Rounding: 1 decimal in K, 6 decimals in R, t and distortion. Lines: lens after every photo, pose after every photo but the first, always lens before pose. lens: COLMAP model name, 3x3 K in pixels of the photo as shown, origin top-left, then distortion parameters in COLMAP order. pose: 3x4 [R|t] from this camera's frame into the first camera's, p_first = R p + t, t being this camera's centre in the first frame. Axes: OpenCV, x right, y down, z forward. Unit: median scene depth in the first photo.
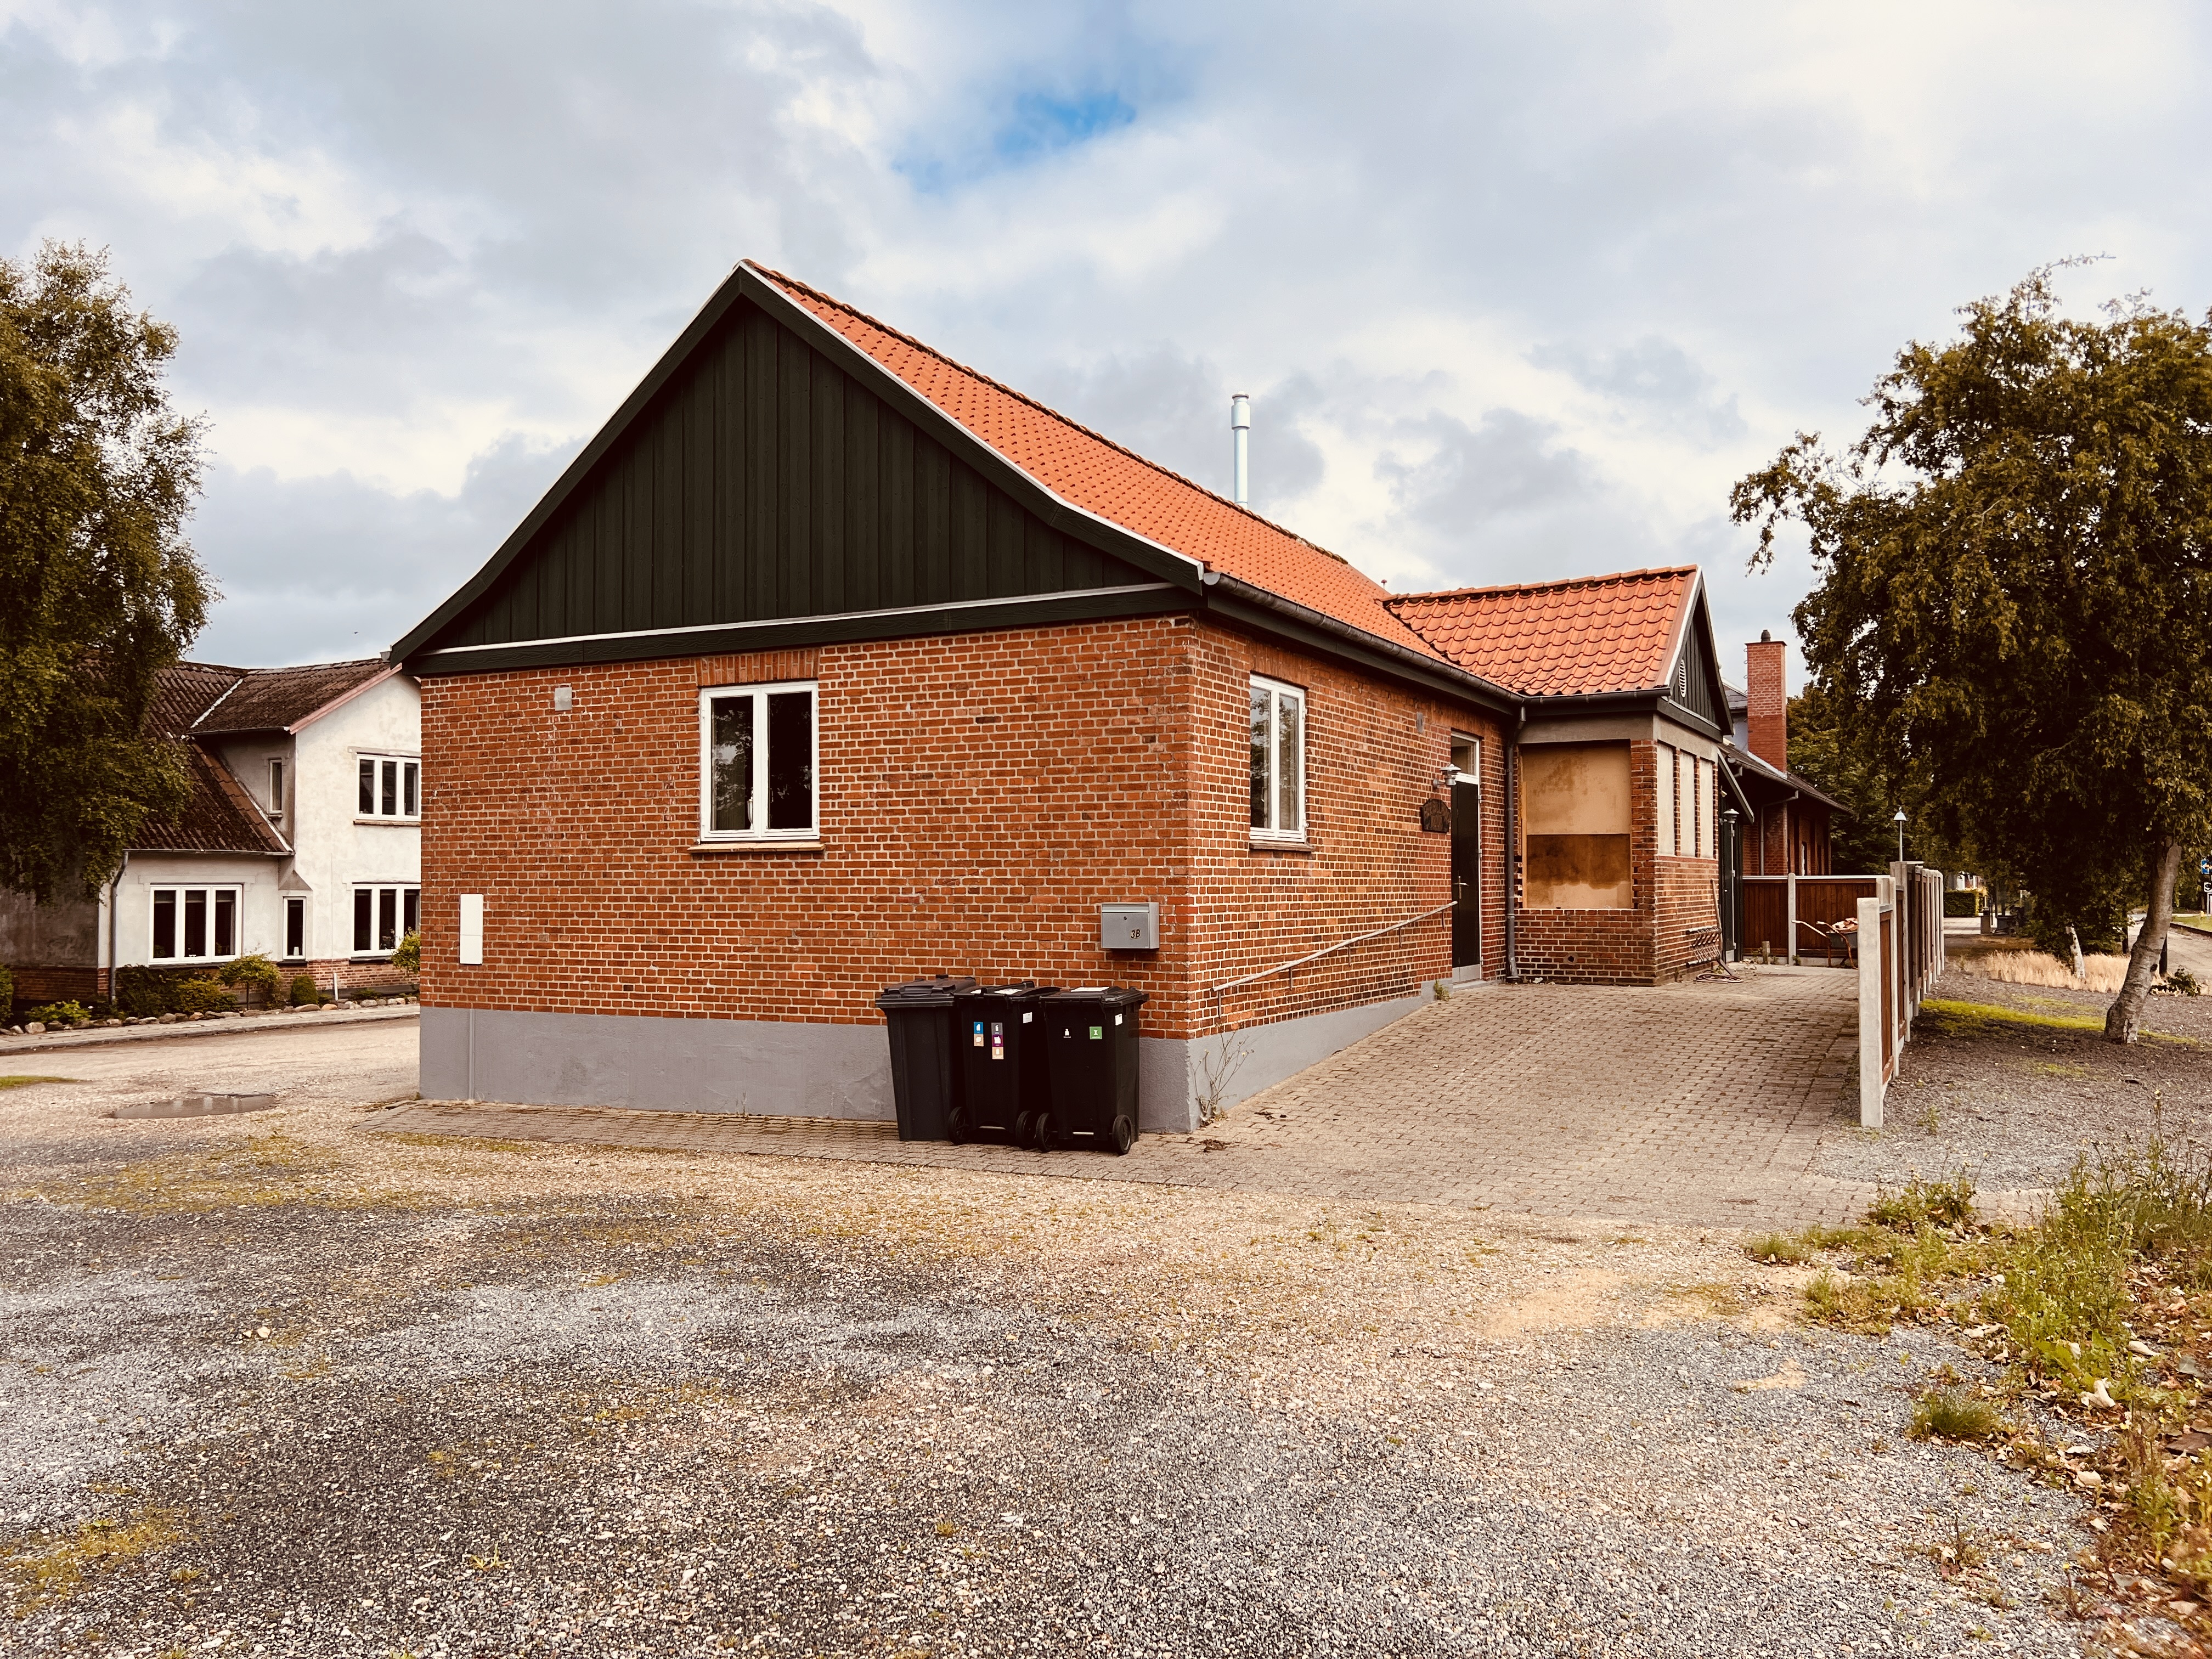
lens RADIAL K [[1671.2, 0, 1095.7], [0, 1671.2, 809.8], [0, 0, 1]] dist [0.087808, -0.058081]
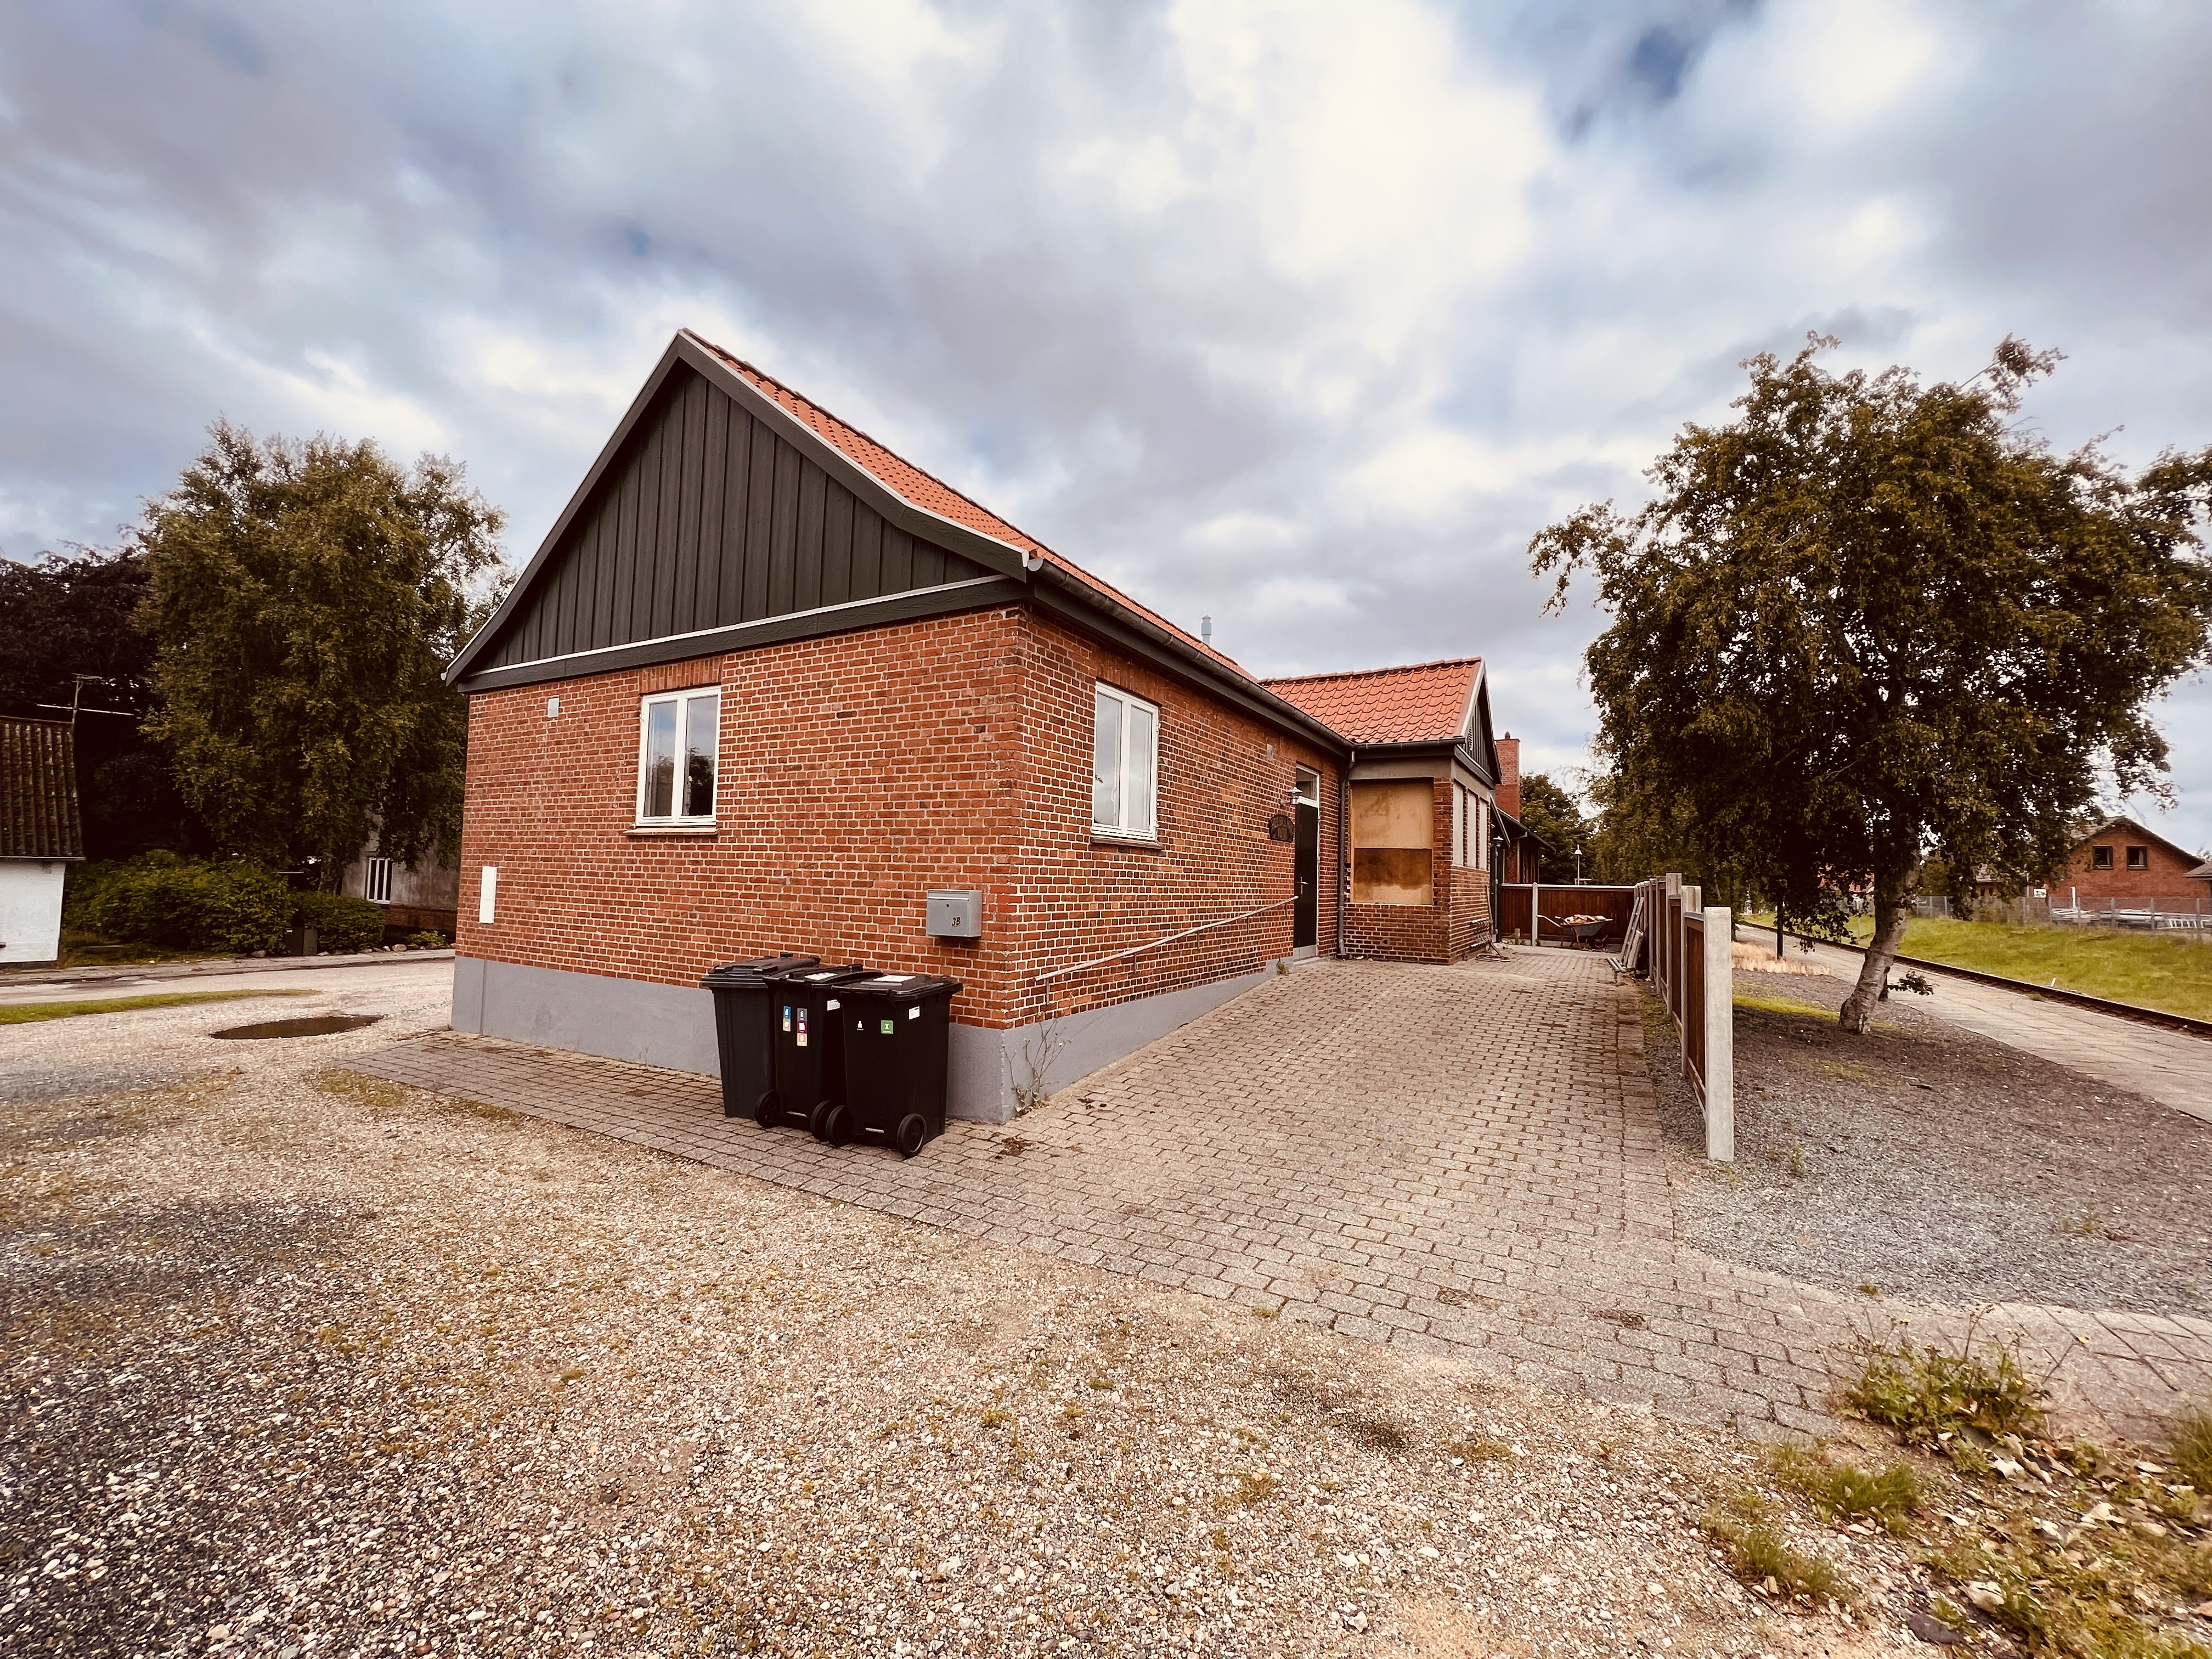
lens RADIAL K [[876.7, 0, 1106.8], [0, 876.7, 812.5], [0, 0, 1]] dist [0.002819, 0.000227]
pose [[0.999199, 0.026280, -0.030164, 0.110066], [-0.027256, 0.999103, -0.032398, 0.020394], [0.029286, 0.033194, 0.999020, 0.408394]]
